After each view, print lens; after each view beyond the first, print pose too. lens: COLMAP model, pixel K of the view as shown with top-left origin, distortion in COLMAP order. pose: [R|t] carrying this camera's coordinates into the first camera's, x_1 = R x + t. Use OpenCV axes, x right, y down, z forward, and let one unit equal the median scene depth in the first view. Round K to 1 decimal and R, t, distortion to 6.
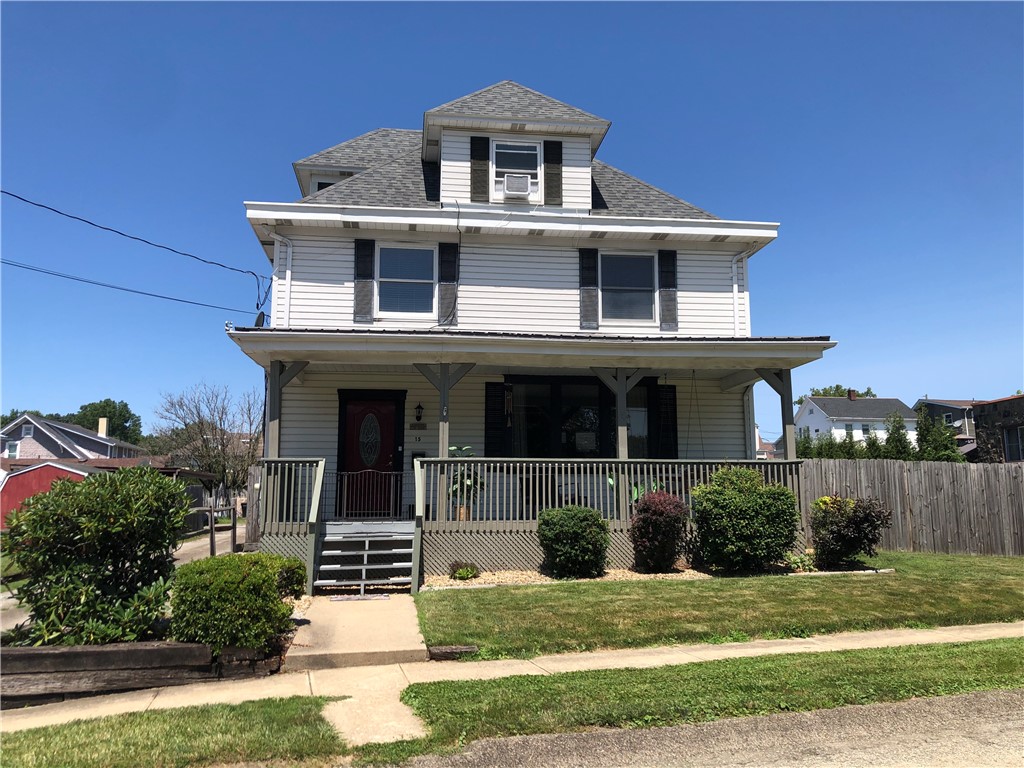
lens RADIAL K [[845.2, 0, 517.8], [0, 845.2, 398.2], [0, 0, 1]] dist [0.023216, 0.002488]
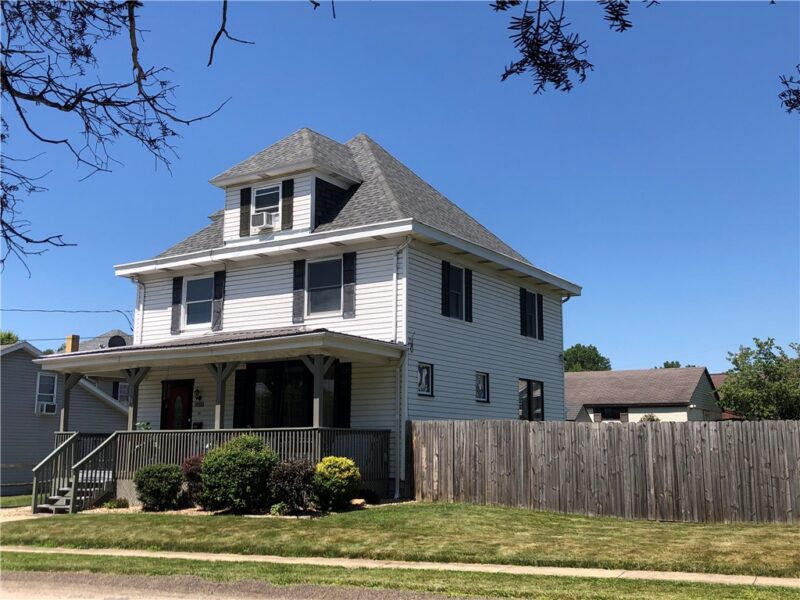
lens RADIAL K [[898.1, 0, 404.8], [0, 898.1, 295.1], [0, 0, 1]] dist [0.071024, 0.000000]
pose [[0.765885, -0.104339, -0.634455, 1.084761], [0.079332, 0.994541, -0.067791, -0.018418], [0.638065, 0.001588, 0.769981, 0.044993]]
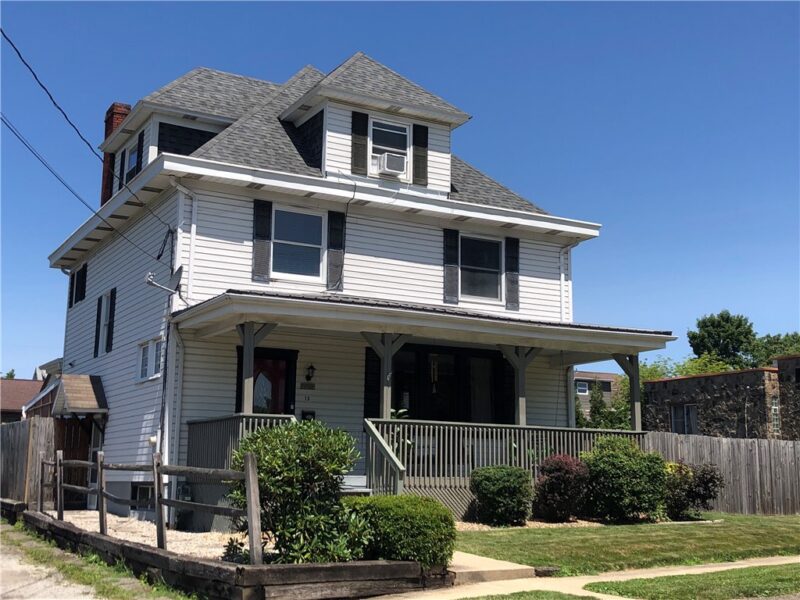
lens RADIAL K [[1052.5, 0, 397.7], [0, 1052.5, 299.2], [0, 0, 1]] dist [0.031225, 0.000000]
pose [[0.926364, 0.078845, 0.368284, -0.478734], [-0.063954, 0.996572, -0.052486, -0.011756], [-0.371159, 0.025068, 0.928231, -0.235225]]
